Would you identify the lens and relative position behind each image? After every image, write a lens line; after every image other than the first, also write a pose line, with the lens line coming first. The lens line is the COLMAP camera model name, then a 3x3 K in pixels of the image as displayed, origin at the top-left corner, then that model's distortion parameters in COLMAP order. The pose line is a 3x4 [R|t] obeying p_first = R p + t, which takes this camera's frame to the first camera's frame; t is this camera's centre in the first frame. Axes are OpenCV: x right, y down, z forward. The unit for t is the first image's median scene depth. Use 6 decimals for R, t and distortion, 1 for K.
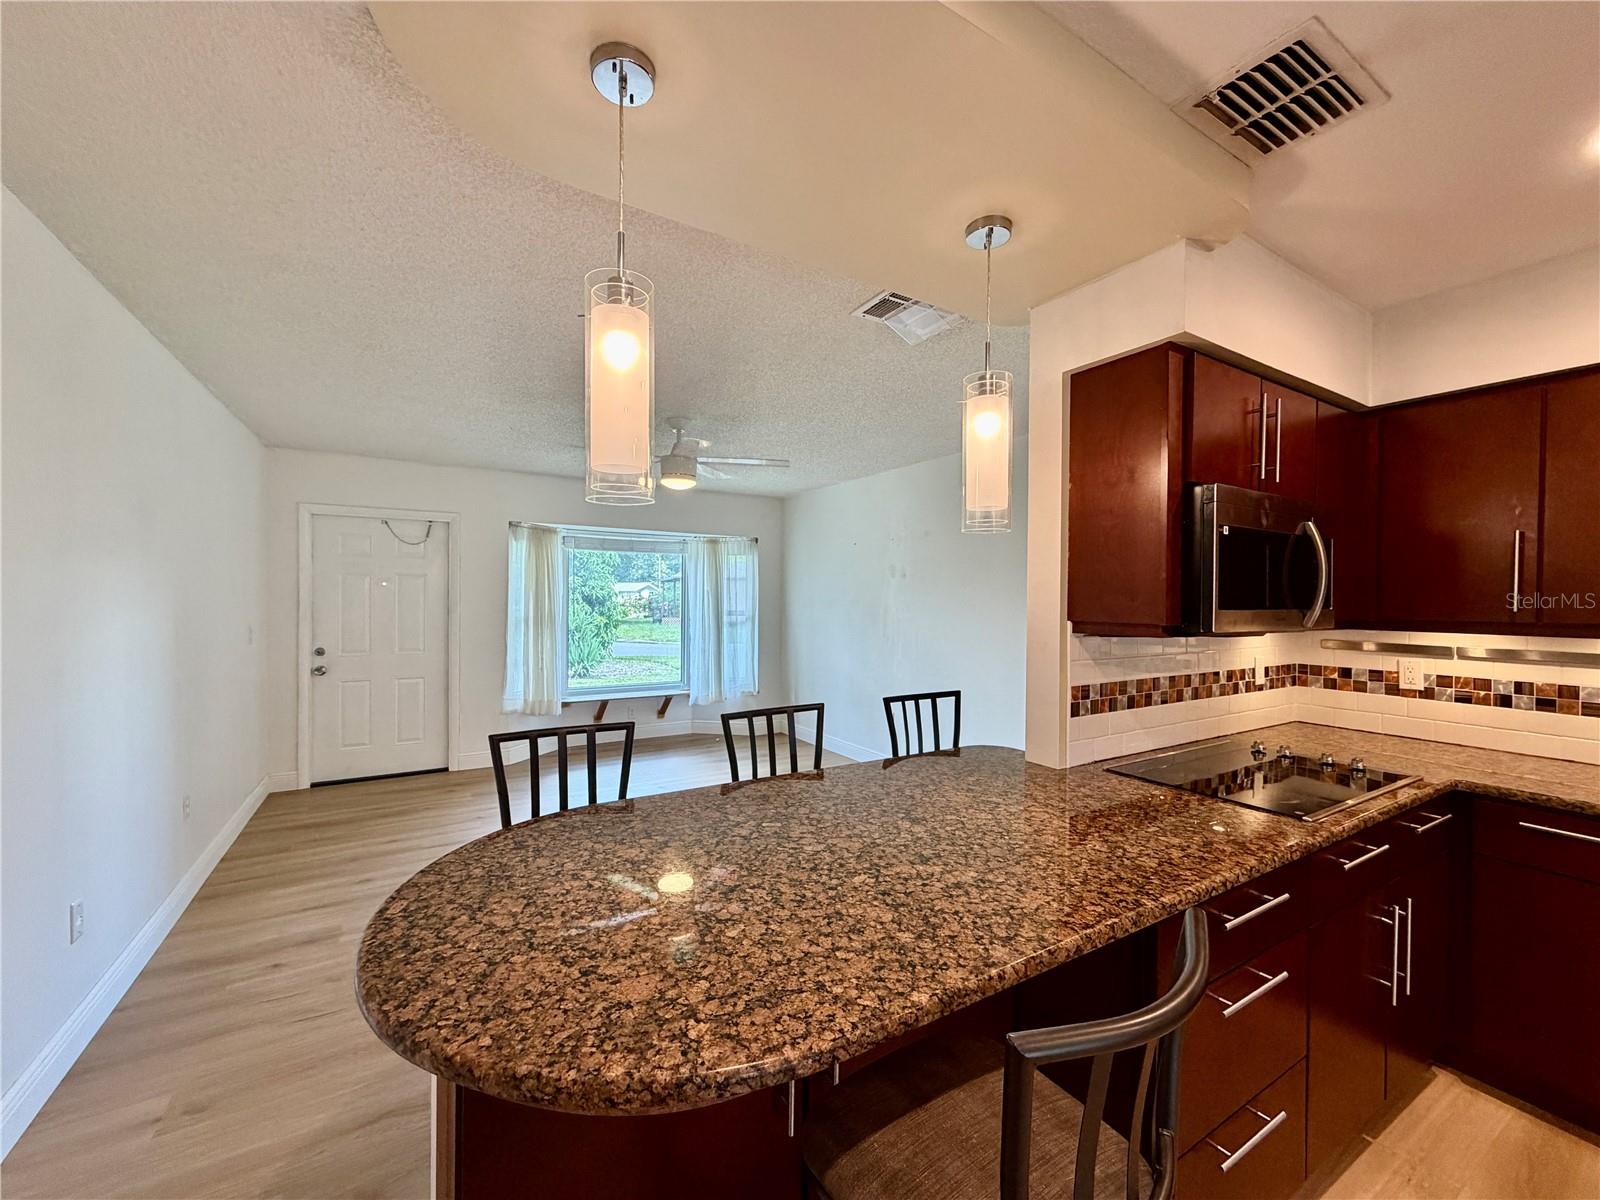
lens RADIAL K [[638.3, 0, 797.5], [0, 638.3, 603.3], [0, 0, 1]] dist [0.000161, 0.000134]
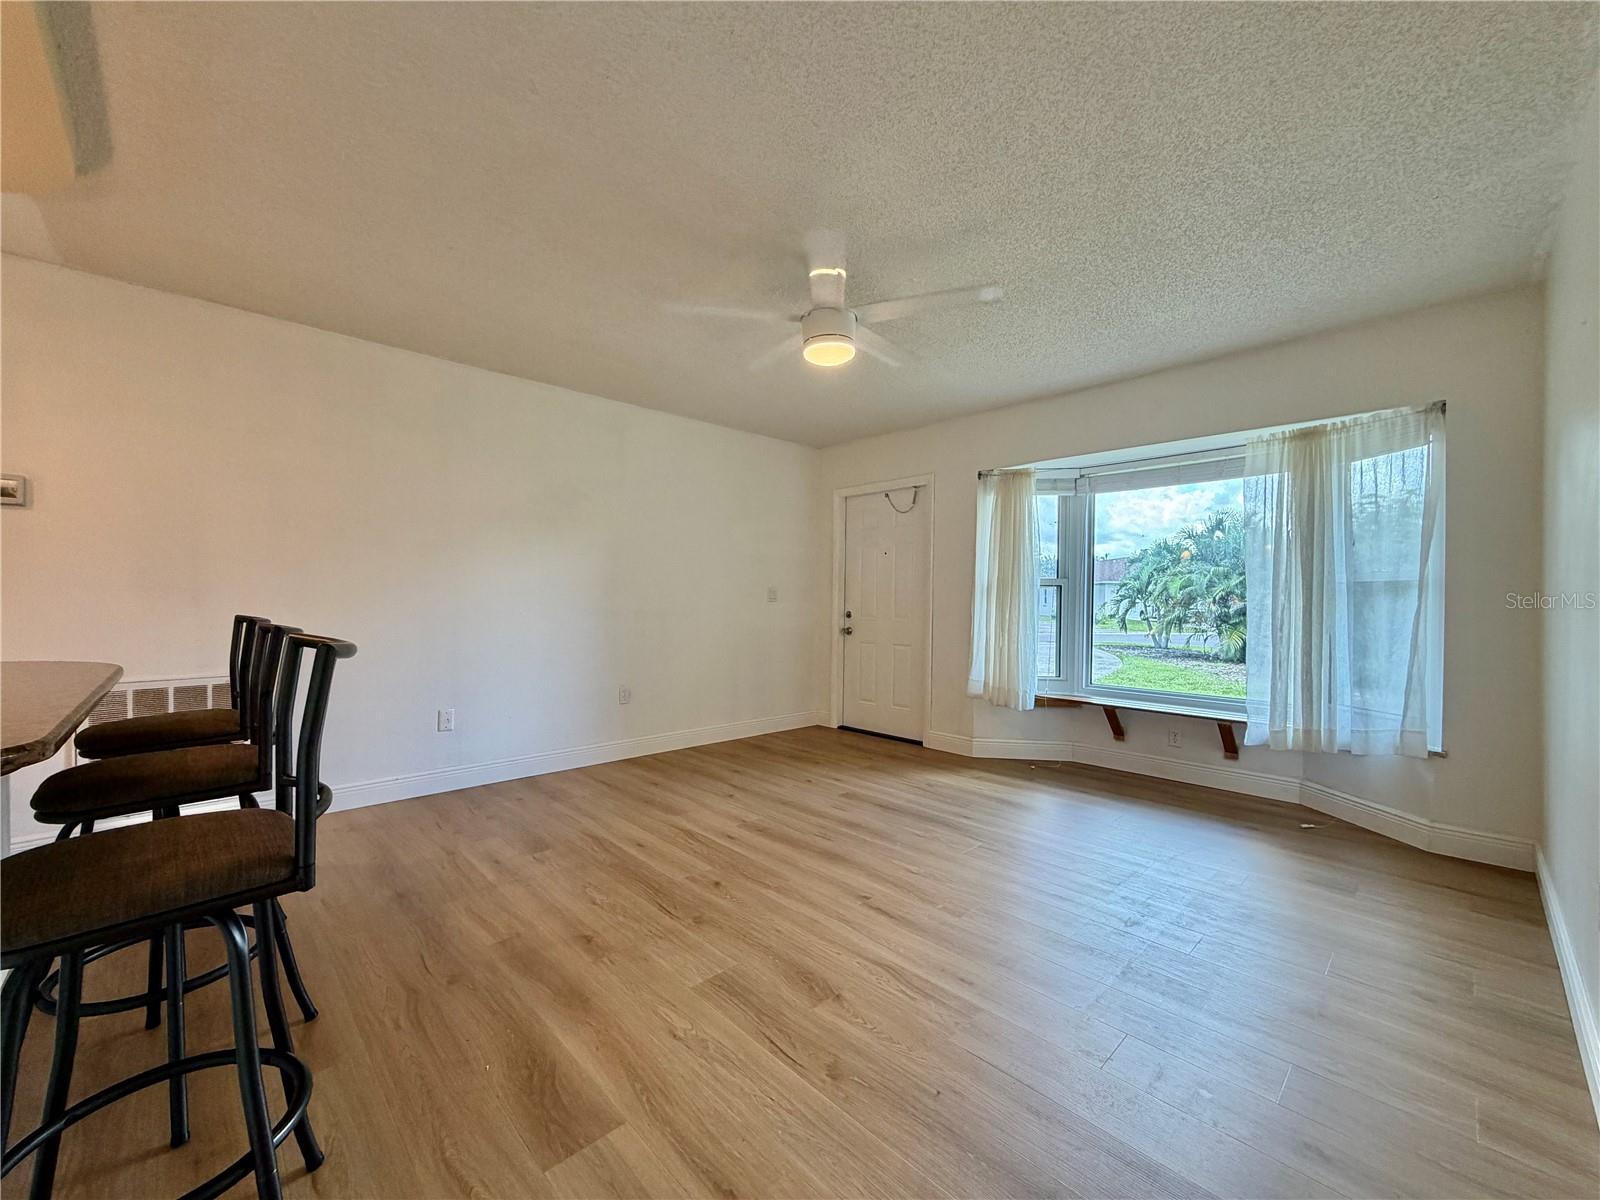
lens RADIAL K [[638.3, 0, 797.5], [0, 638.3, 603.3], [0, 0, 1]] dist [0.000161, 0.000134]
pose [[0.216587, -0.000892, -0.976263, 0.799640], [-0.017181, 0.999841, -0.004726, 0.135773], [0.976112, 0.017797, 0.216537, 1.423554]]
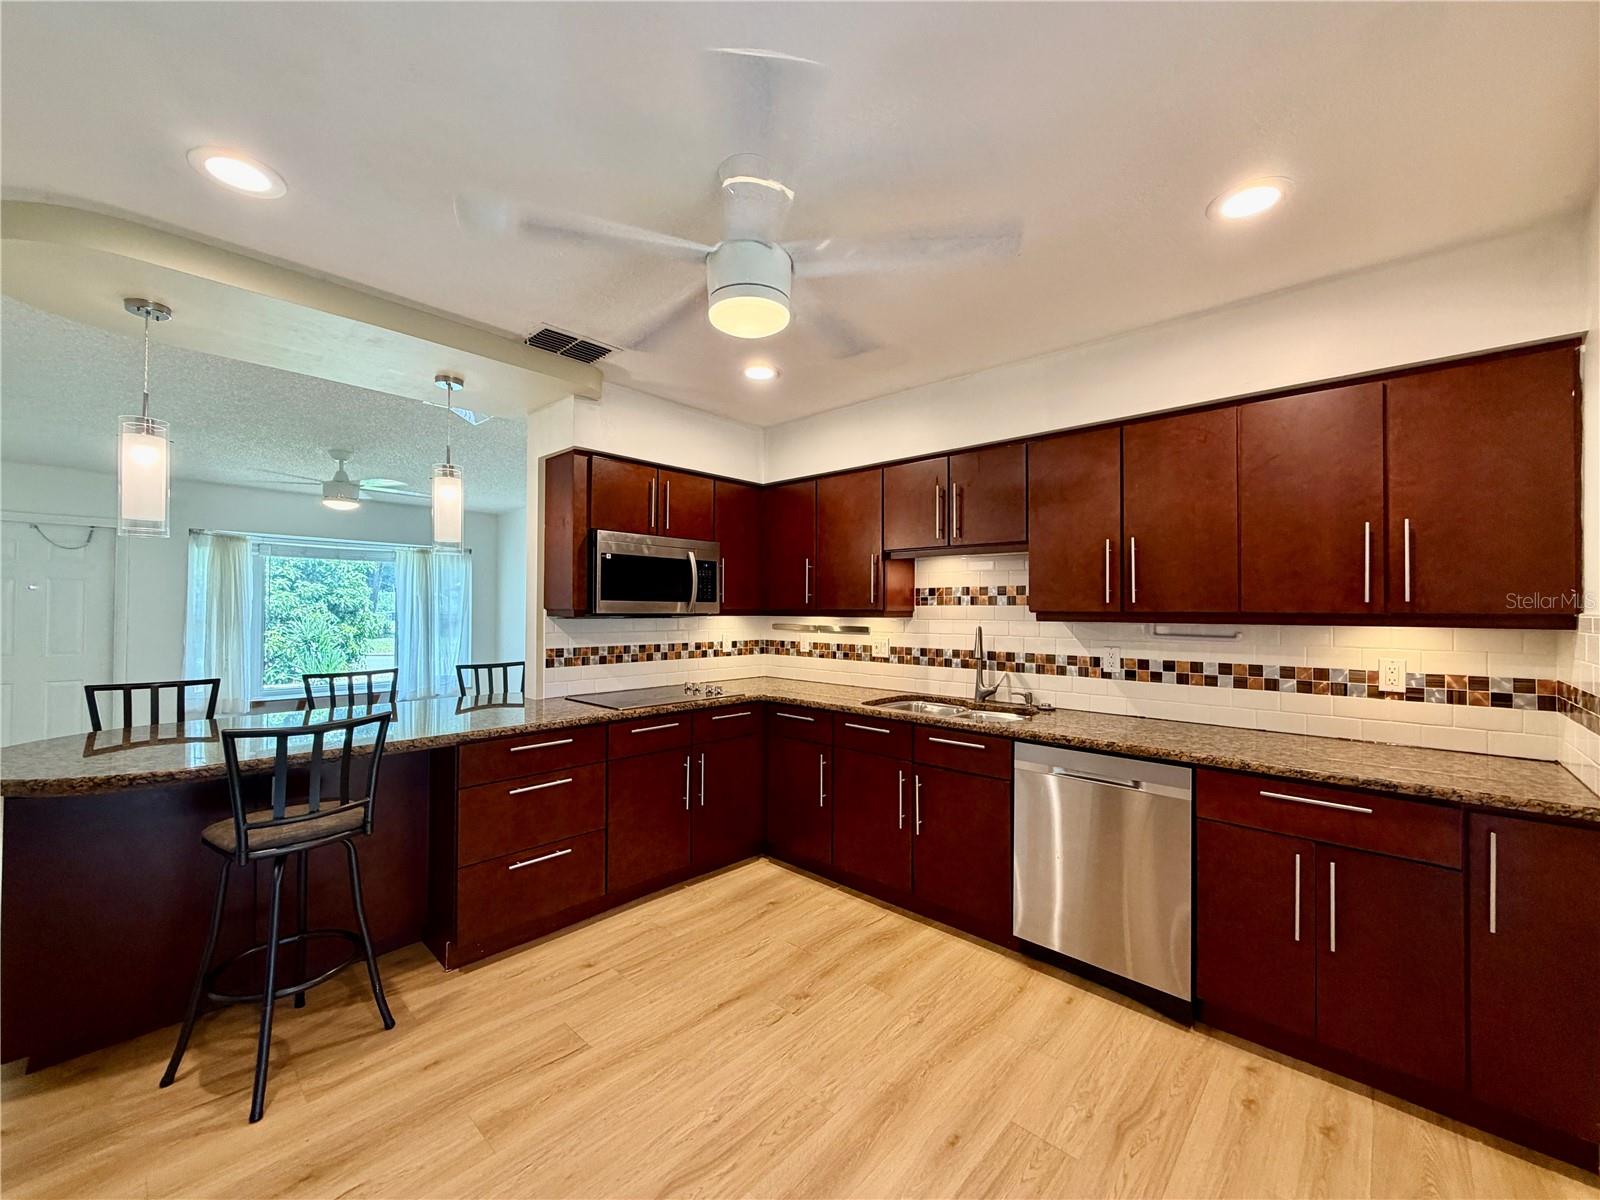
lens RADIAL K [[638.3, 0, 797.5], [0, 638.3, 603.3], [0, 0, 1]] dist [0.000161, 0.000134]
pose [[0.962123, -0.000551, 0.272614, 0.543425], [0.005331, 0.999845, -0.016792, 0.040281], [-0.272562, 0.017609, 0.961977, -0.675135]]
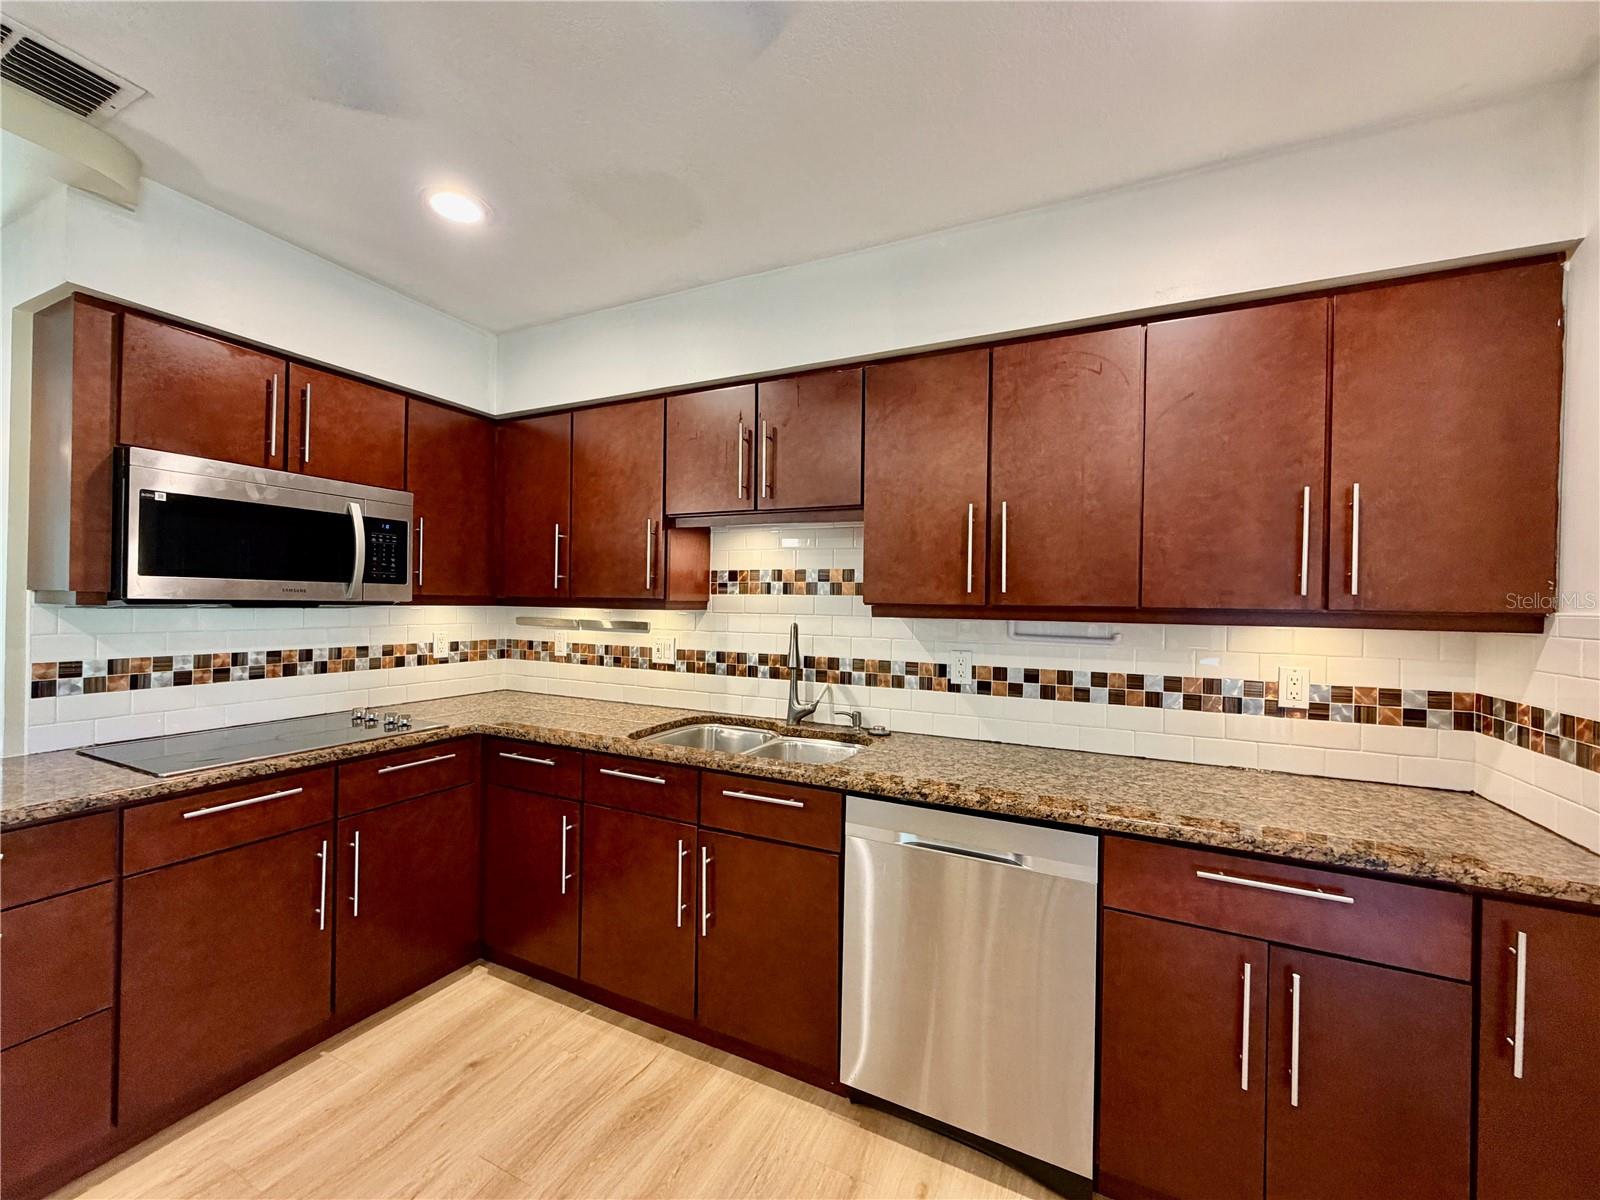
lens RADIAL K [[638.3, 0, 797.5], [0, 638.3, 603.3], [0, 0, 1]] dist [0.000161, 0.000134]
pose [[0.840008, 0.004969, 0.542551, 0.758568], [-0.004130, 0.999988, -0.002765, 0.040487], [-0.542558, 0.000082, 0.840018, -0.295222]]
